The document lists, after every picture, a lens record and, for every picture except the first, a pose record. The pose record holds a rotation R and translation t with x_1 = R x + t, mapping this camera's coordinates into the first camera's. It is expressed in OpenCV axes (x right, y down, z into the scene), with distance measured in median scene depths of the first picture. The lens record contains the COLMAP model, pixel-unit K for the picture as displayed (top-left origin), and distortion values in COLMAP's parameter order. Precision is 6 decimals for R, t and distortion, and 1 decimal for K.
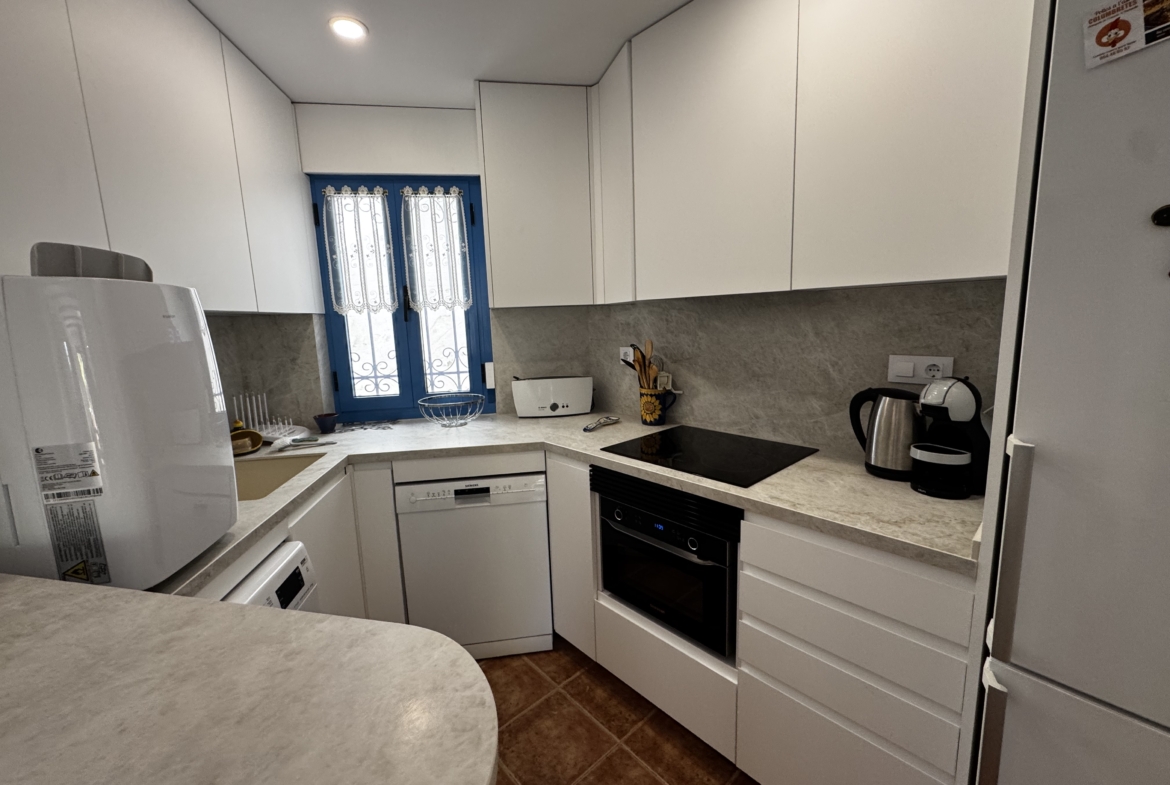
lens RADIAL K [[466.5, 0, 613.6], [0, 466.5, 391.1], [0, 0, 1]] dist [-0.006140, 0.000927]
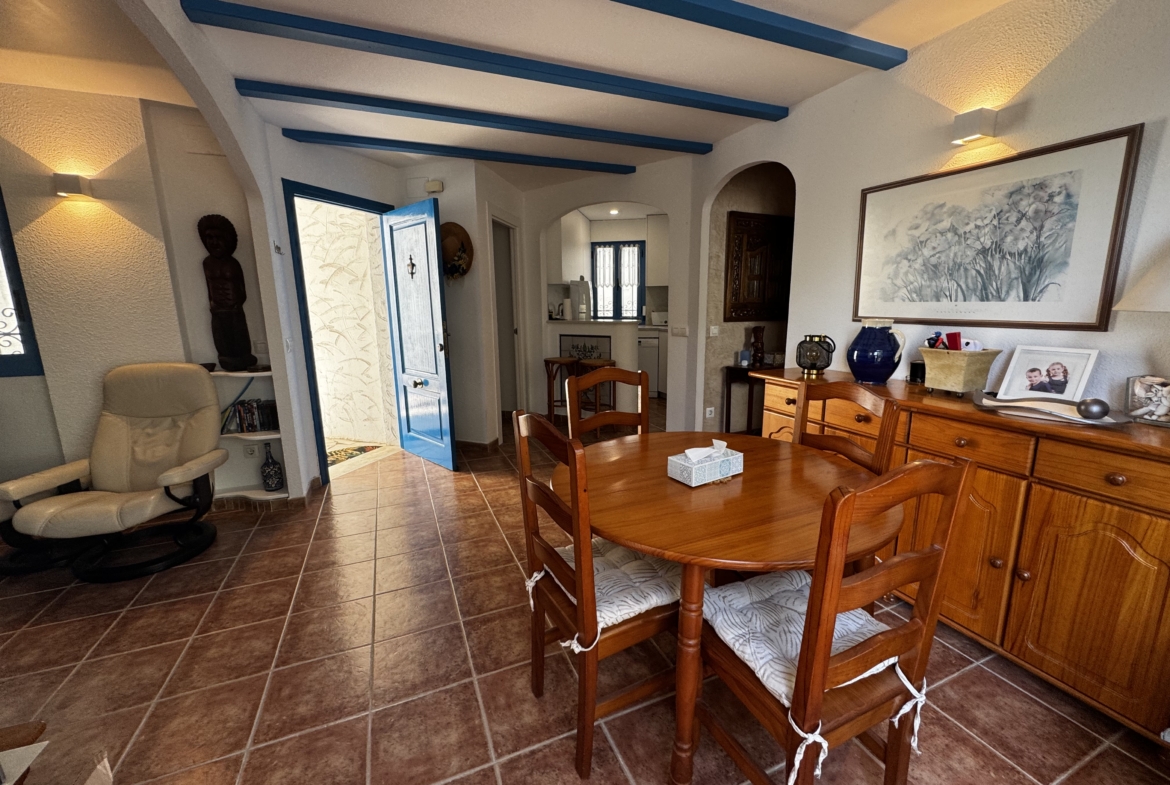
lens RADIAL K [[466.5, 0, 588.2], [0, 466.5, 391.3], [0, 0, 1]] dist [-0.006140, 0.000927]
pose [[0.925367, 0.083209, -0.369826, 0.511586], [-0.065600, 0.996043, 0.059963, 0.310568], [0.373352, -0.031228, 0.927164, -1.779996]]
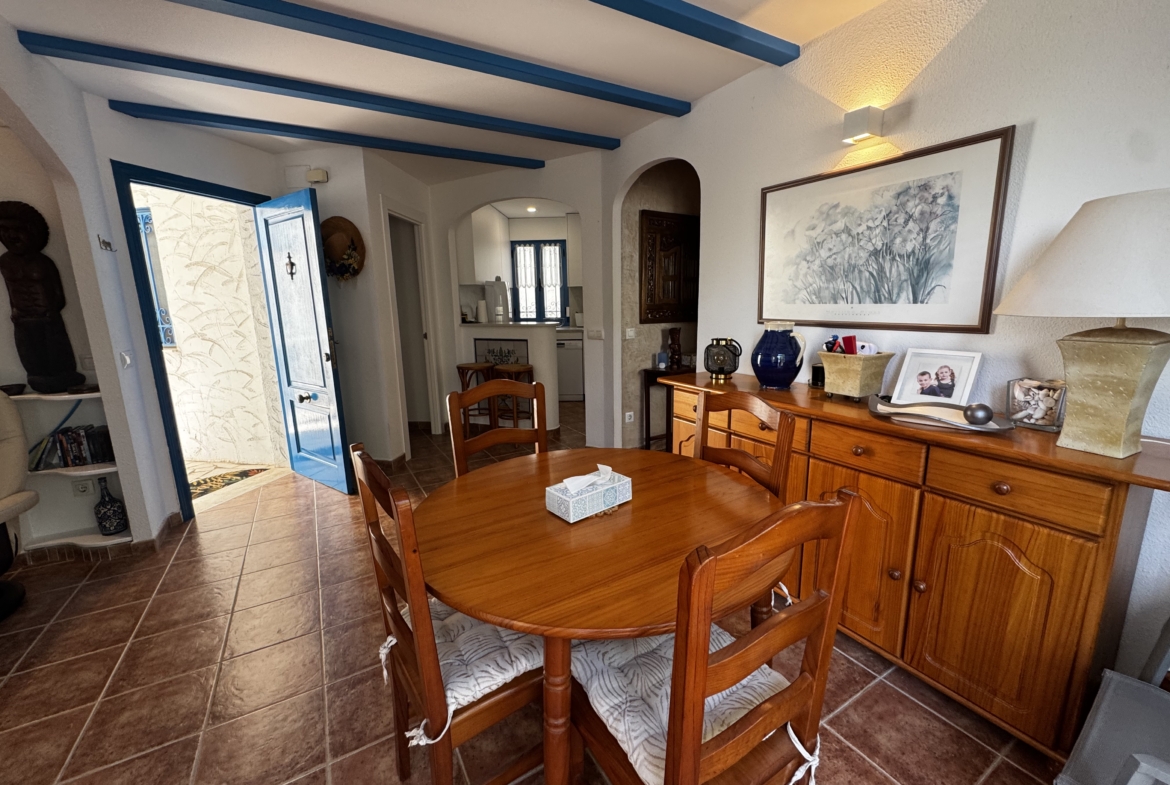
lens RADIAL K [[466.5, 0, 589.4], [0, 466.5, 391.5], [0, 0, 1]] dist [-0.006140, 0.000927]
pose [[0.968059, 0.053827, -0.244878, 0.563465], [-0.041630, 0.997634, 0.054719, 0.284870], [0.247244, -0.042777, 0.968009, -1.667745]]
